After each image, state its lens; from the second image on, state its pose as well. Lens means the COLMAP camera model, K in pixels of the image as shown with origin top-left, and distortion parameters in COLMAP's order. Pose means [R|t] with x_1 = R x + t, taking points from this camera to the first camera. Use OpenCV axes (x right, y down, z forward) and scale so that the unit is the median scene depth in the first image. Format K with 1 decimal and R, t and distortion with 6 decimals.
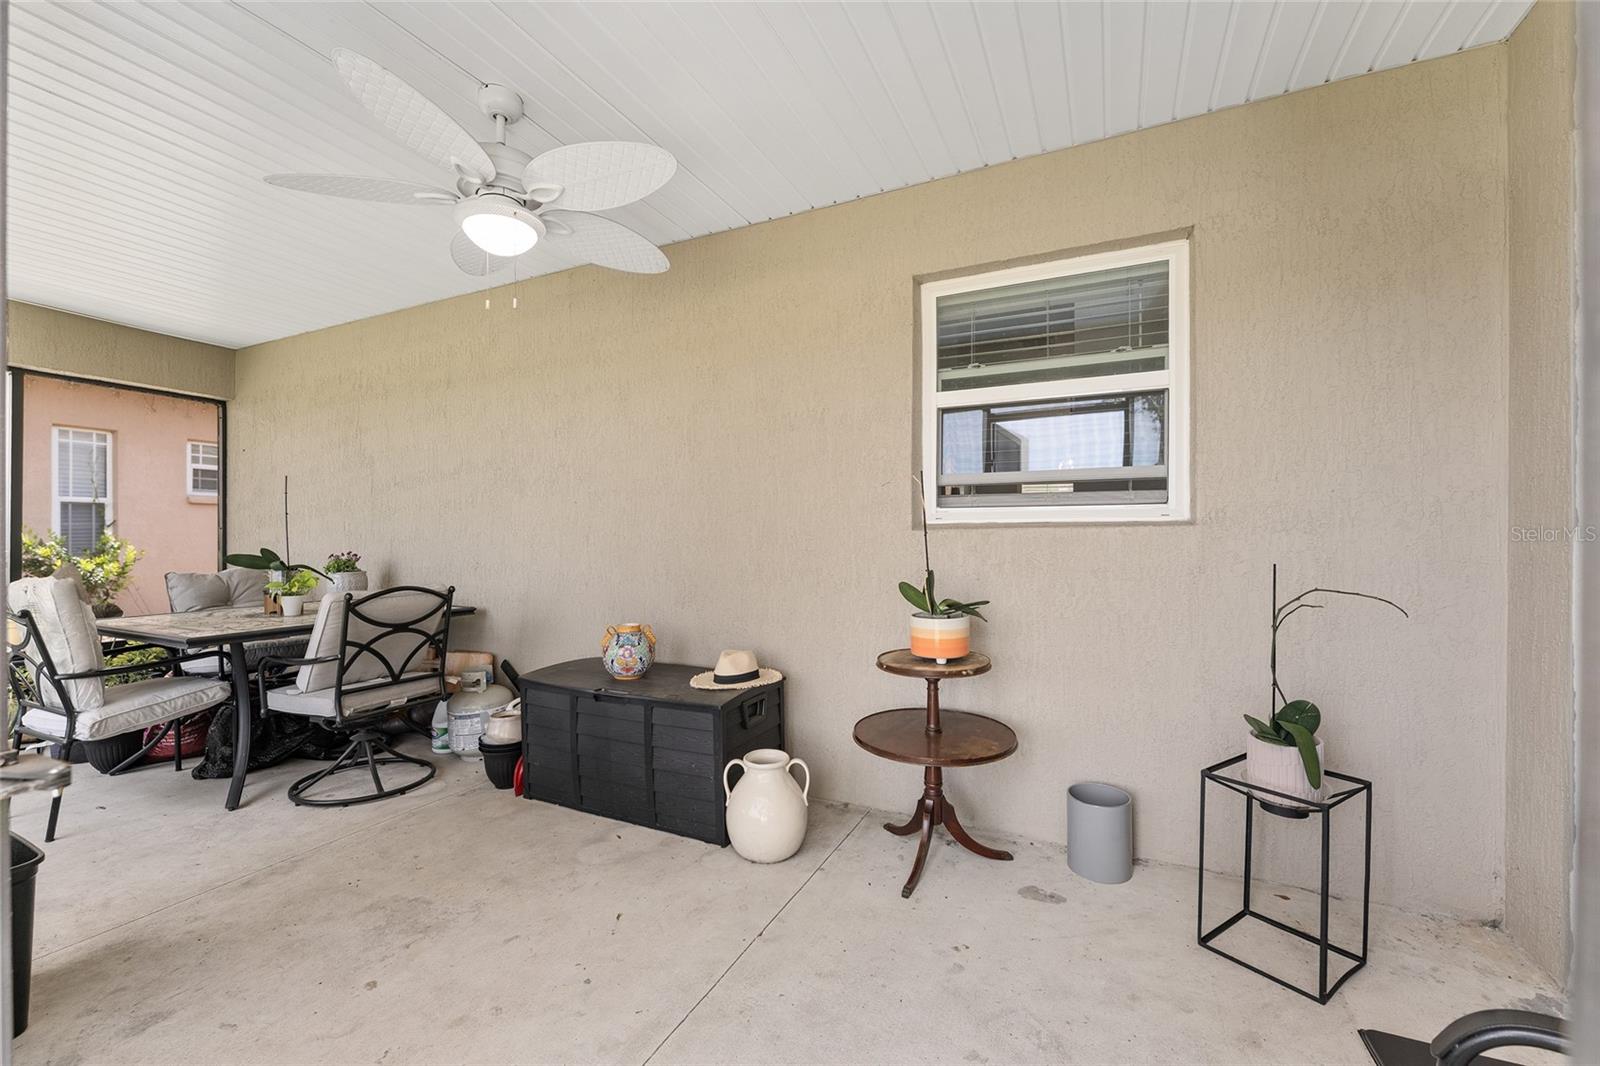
lens RADIAL K [[649.5, 0, 799.8], [0, 649.5, 540.8], [0, 0, 1]] dist [-0.001289, -0.000249]
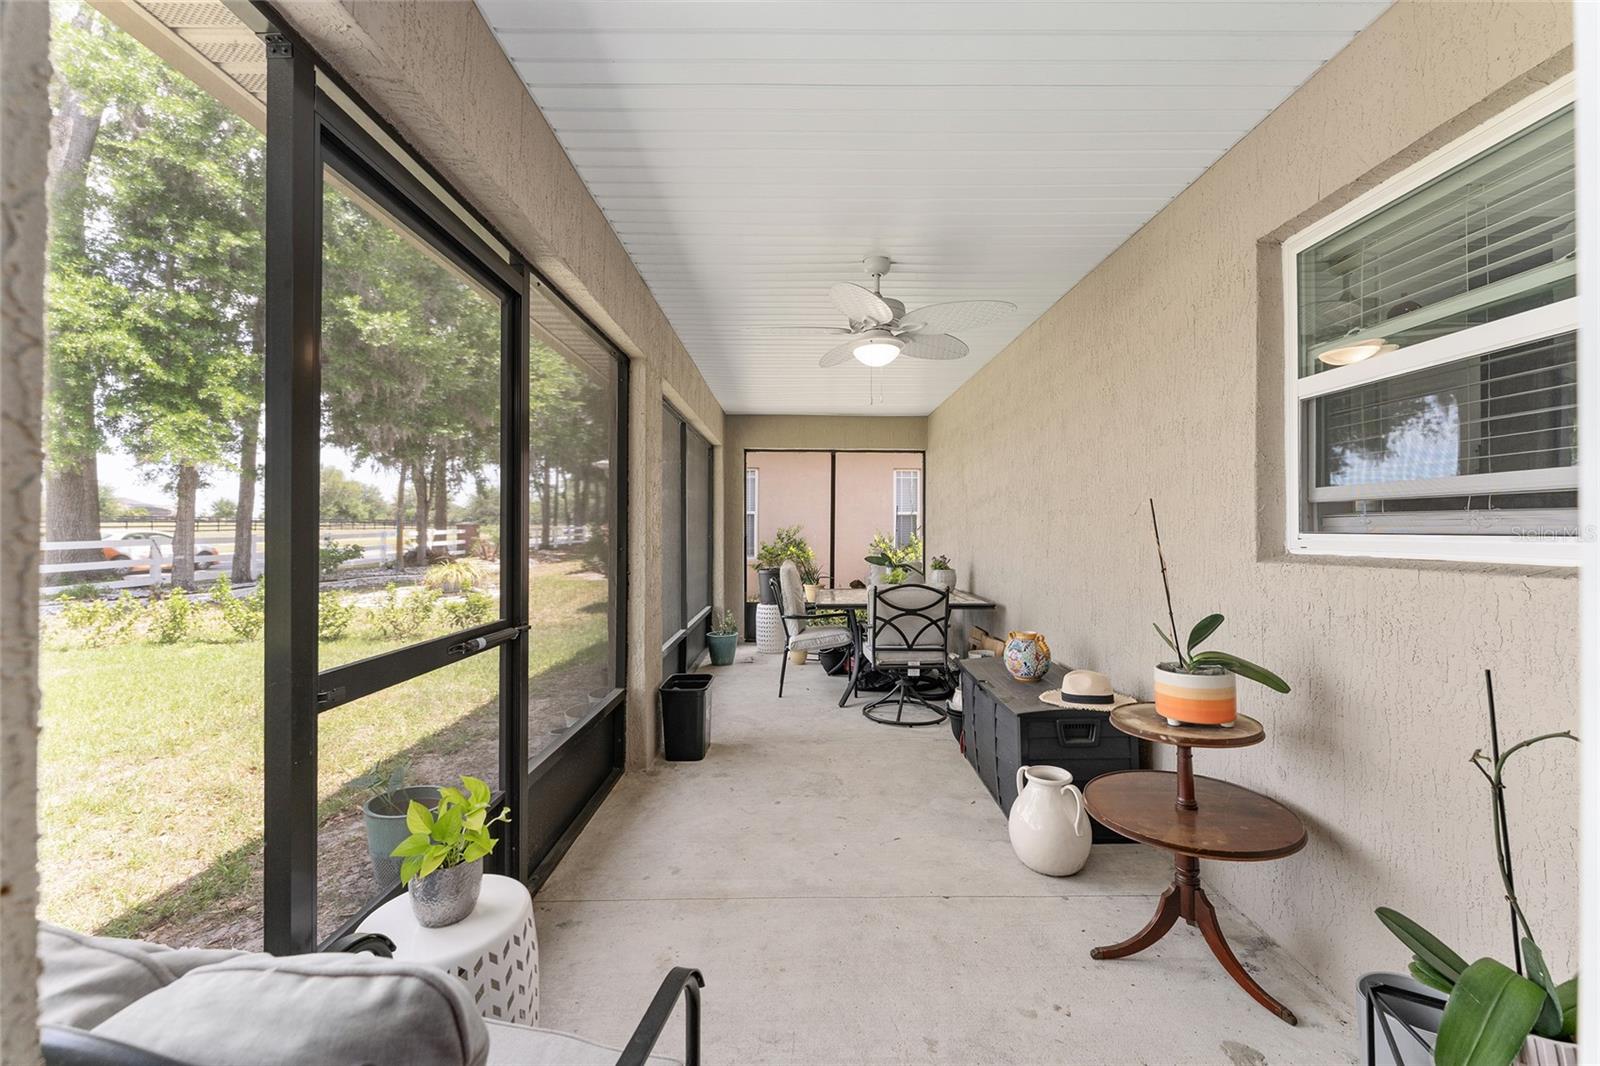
lens RADIAL K [[645.1, 0, 801.5], [0, 645.1, 525.3], [0, 0, 1]] dist [-0.001367, -0.000282]
pose [[0.441348, -0.005727, -0.897318, 0.622885], [-0.004644, 0.999952, -0.008666, -0.050814], [0.897324, 0.007992, 0.441300, 0.155842]]
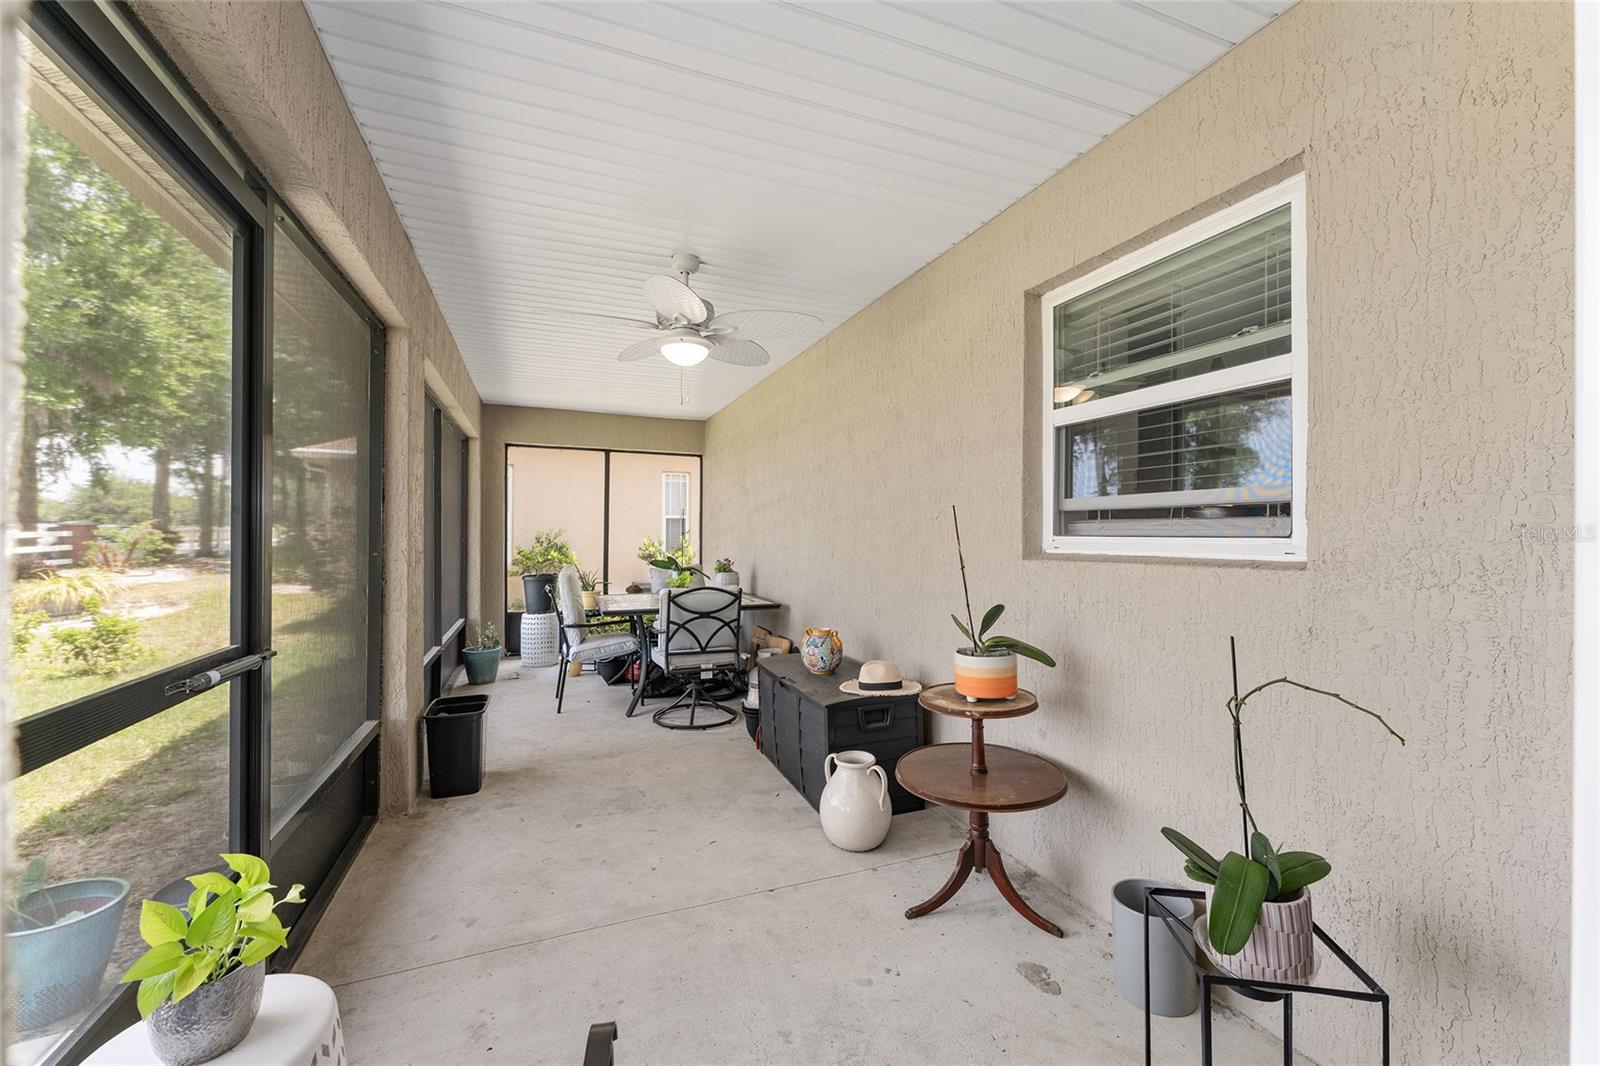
lens RADIAL K [[641.6, 0, 798.7], [0, 641.6, 532.5], [0, 0, 1]] dist [-0.000017, -0.000139]
pose [[0.737562, 0.001181, -0.675278, 0.555513], [-0.007177, 0.999956, -0.006090, -0.047436], [0.675241, 0.009338, 0.737538, 0.088851]]
